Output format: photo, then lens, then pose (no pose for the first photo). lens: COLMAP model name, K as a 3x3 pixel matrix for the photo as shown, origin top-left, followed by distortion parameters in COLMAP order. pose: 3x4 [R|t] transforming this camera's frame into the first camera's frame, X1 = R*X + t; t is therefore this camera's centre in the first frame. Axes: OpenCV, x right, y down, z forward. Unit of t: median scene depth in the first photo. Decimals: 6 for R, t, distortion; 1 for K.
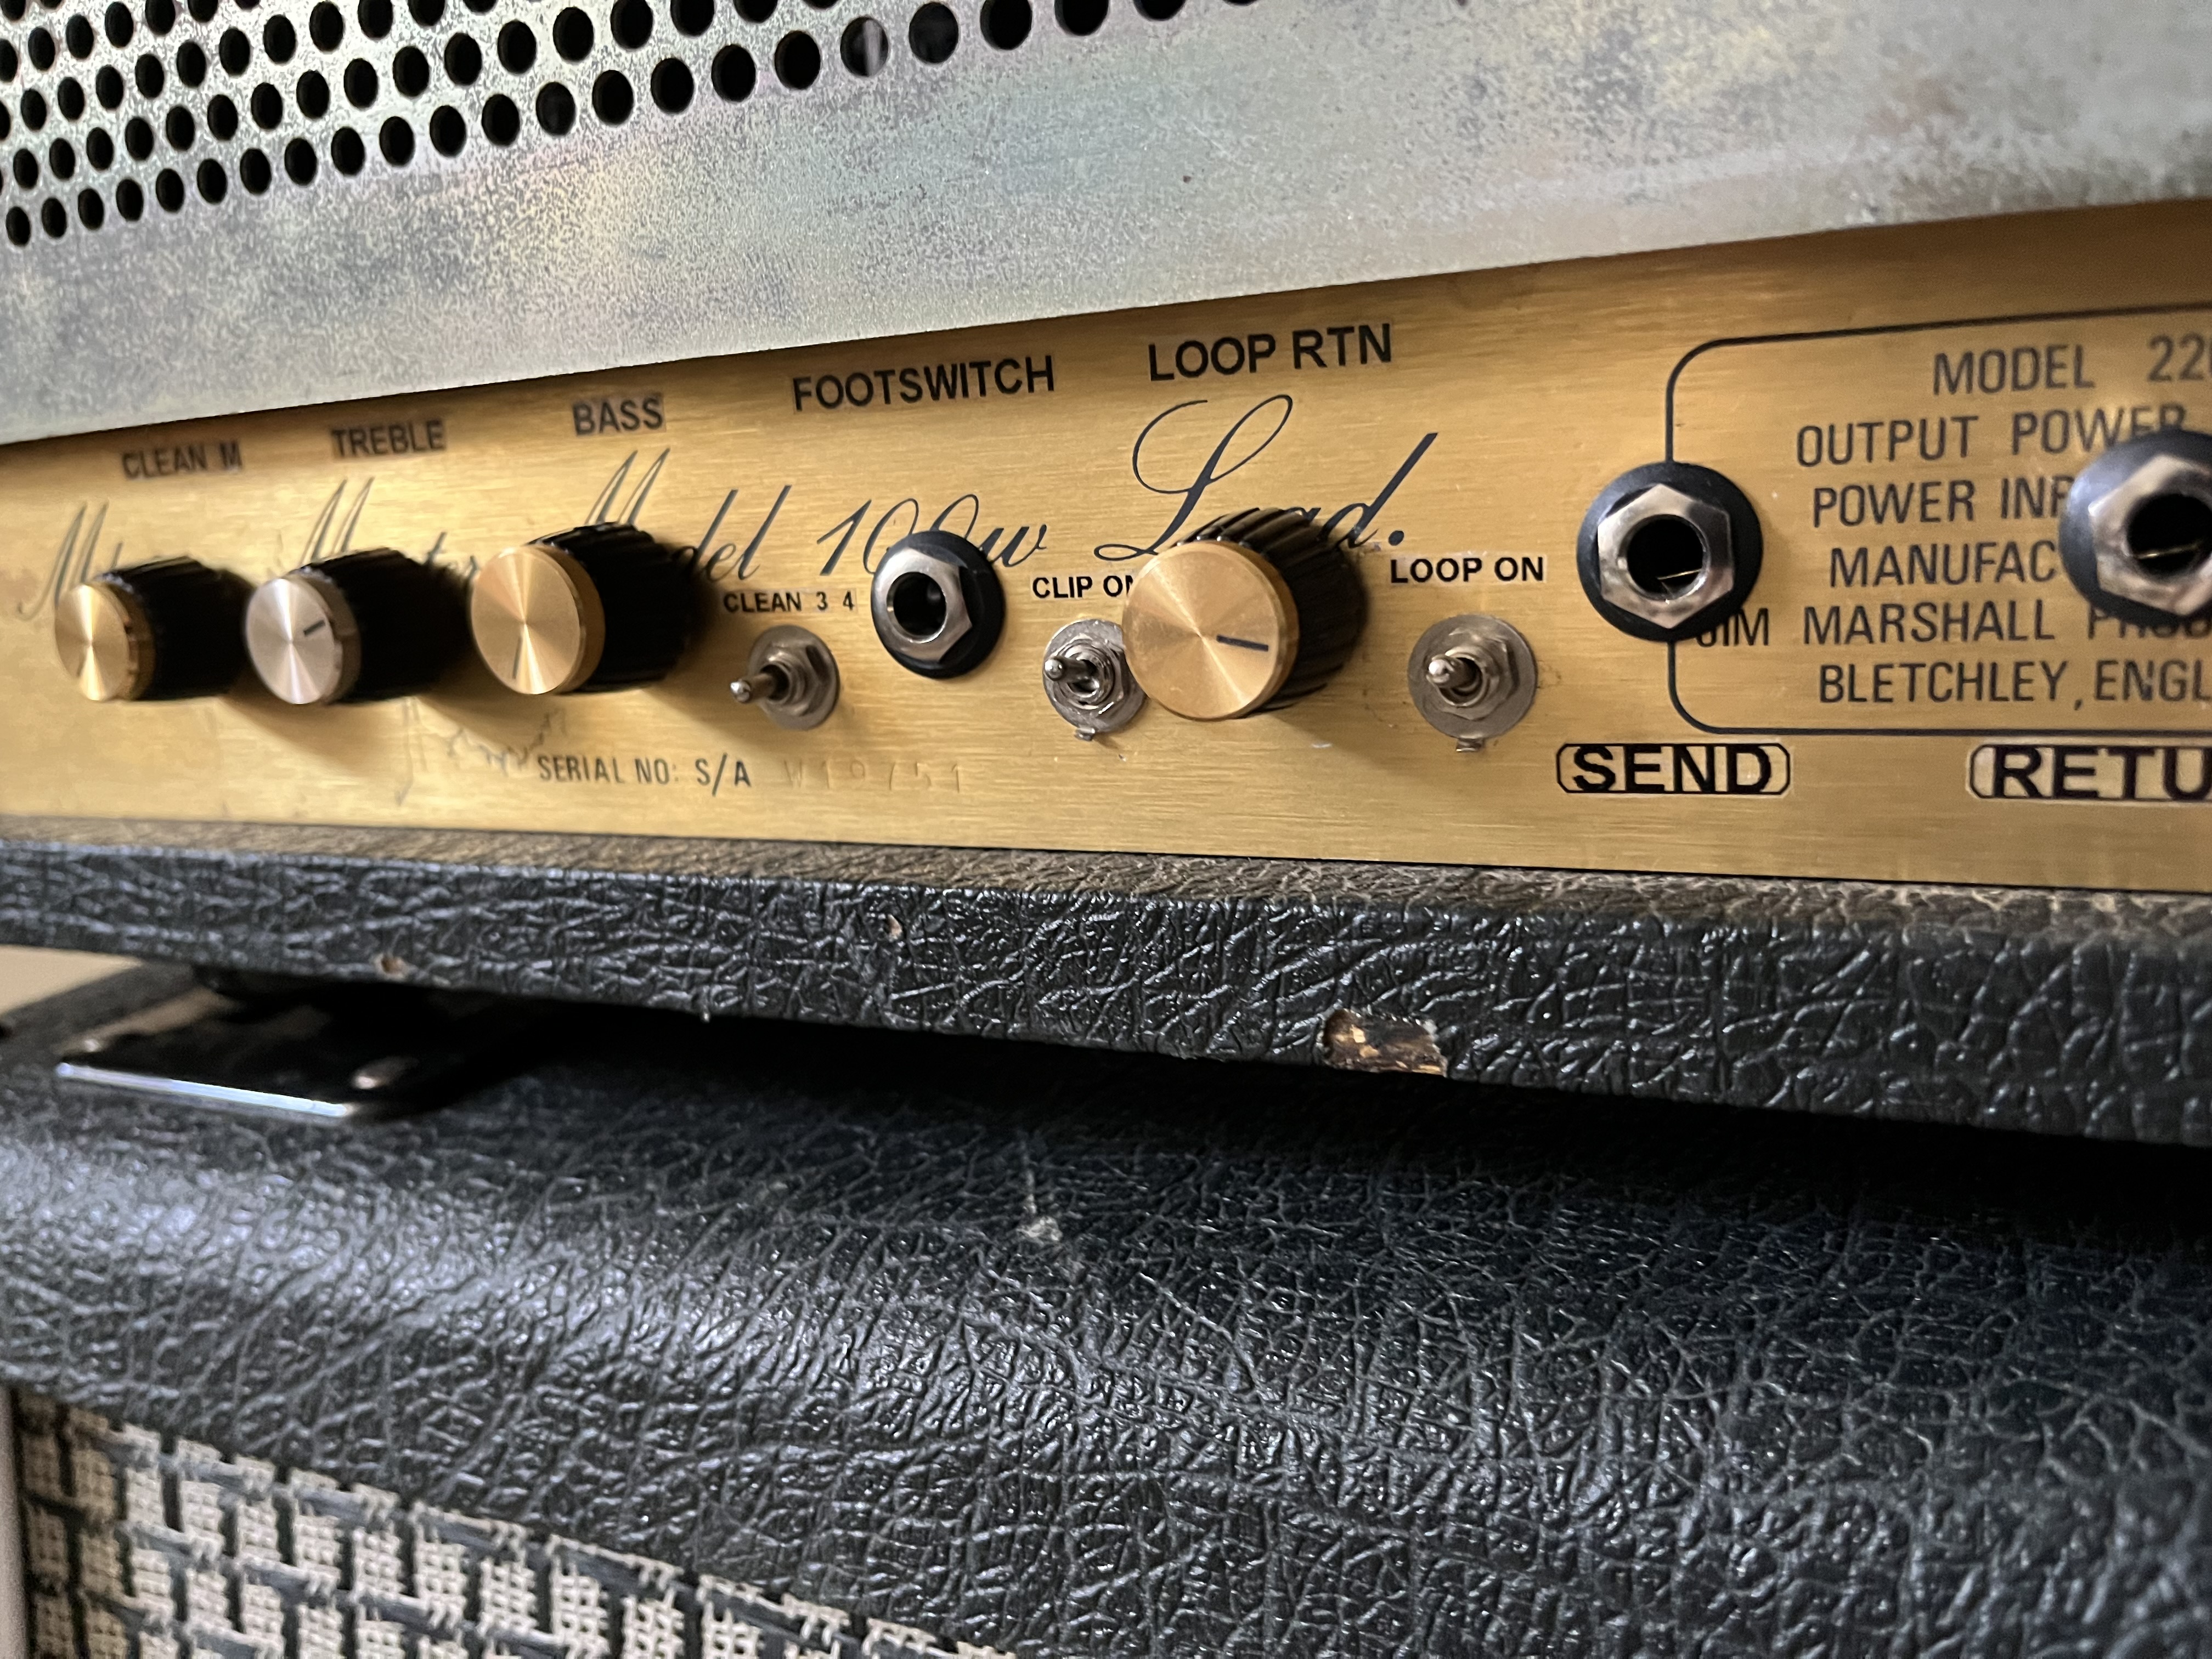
lens RADIAL K [[1728.6, 0, 1104.6], [0, 1728.6, 845.7], [0, 0, 1]] dist [-0.001216, -0.063235]
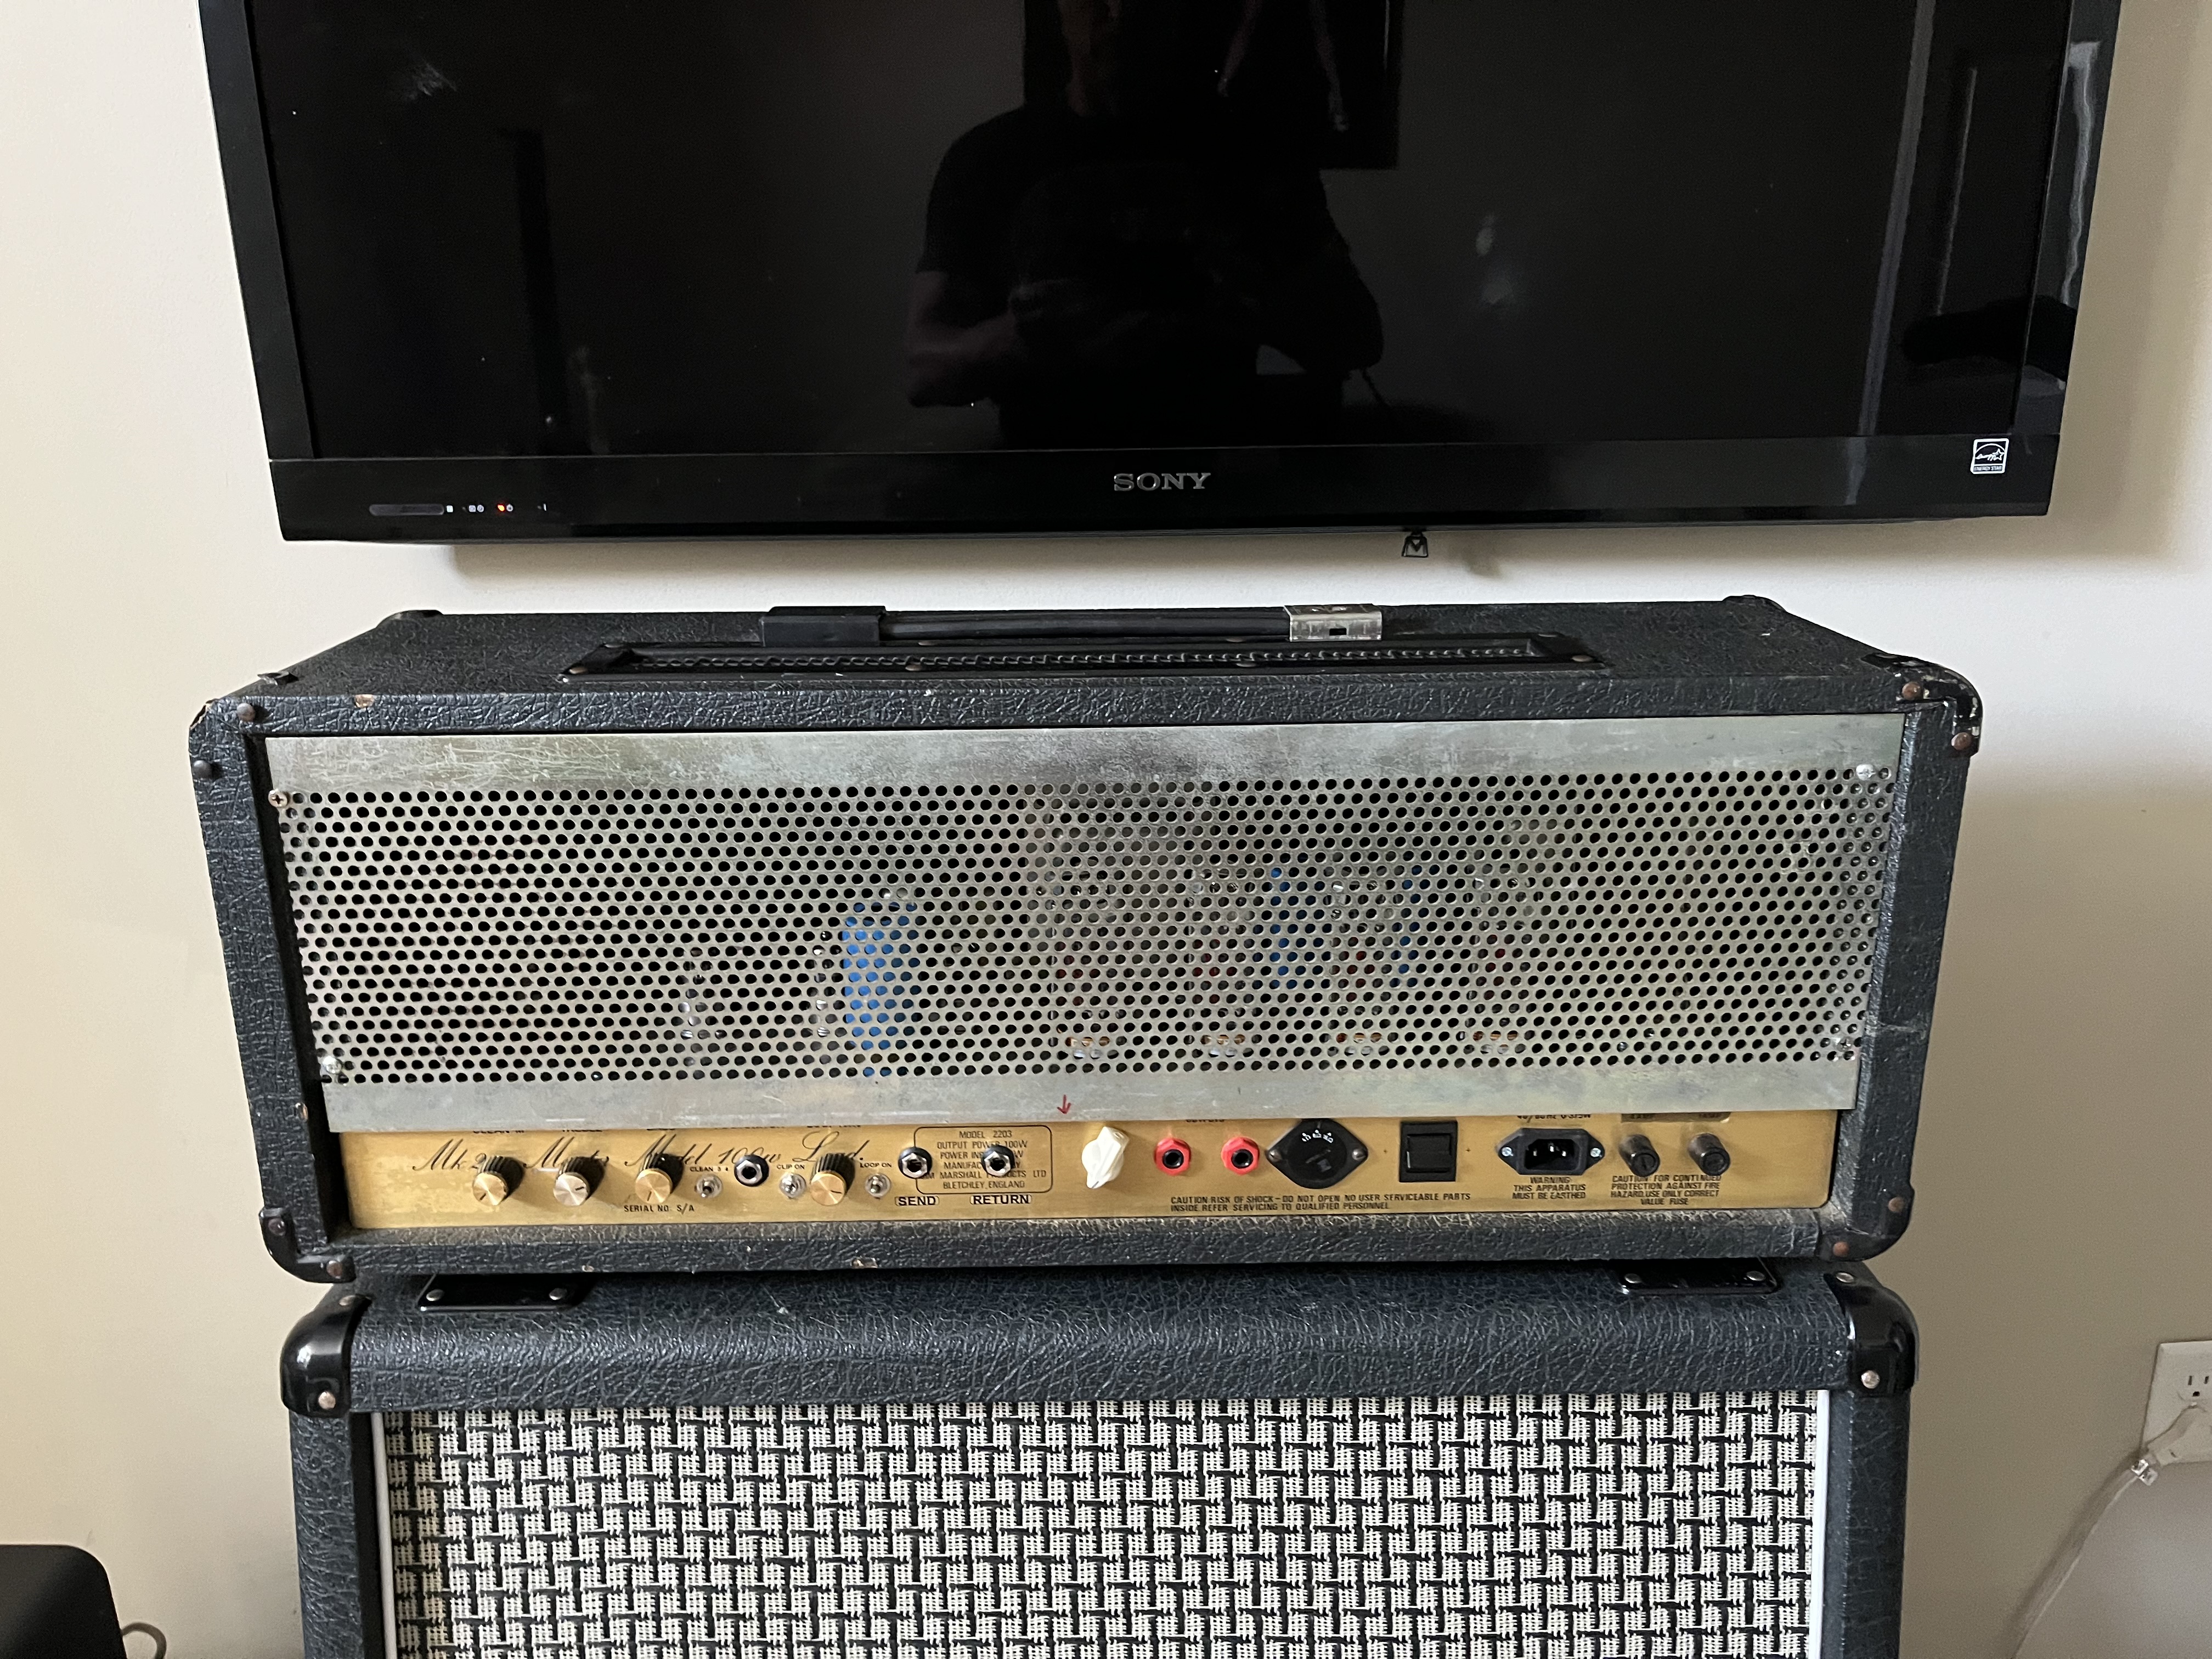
lens RADIAL K [[1732.4, 0, 1106.0], [0, 1732.4, 829.5], [0, 0, 1]] dist [0.009823, -0.051323]
pose [[0.899775, -0.057171, 0.432593, -1.241108], [0.043525, 0.998195, 0.041390, -1.252578], [-0.434179, -0.018414, 0.900639, -3.608925]]
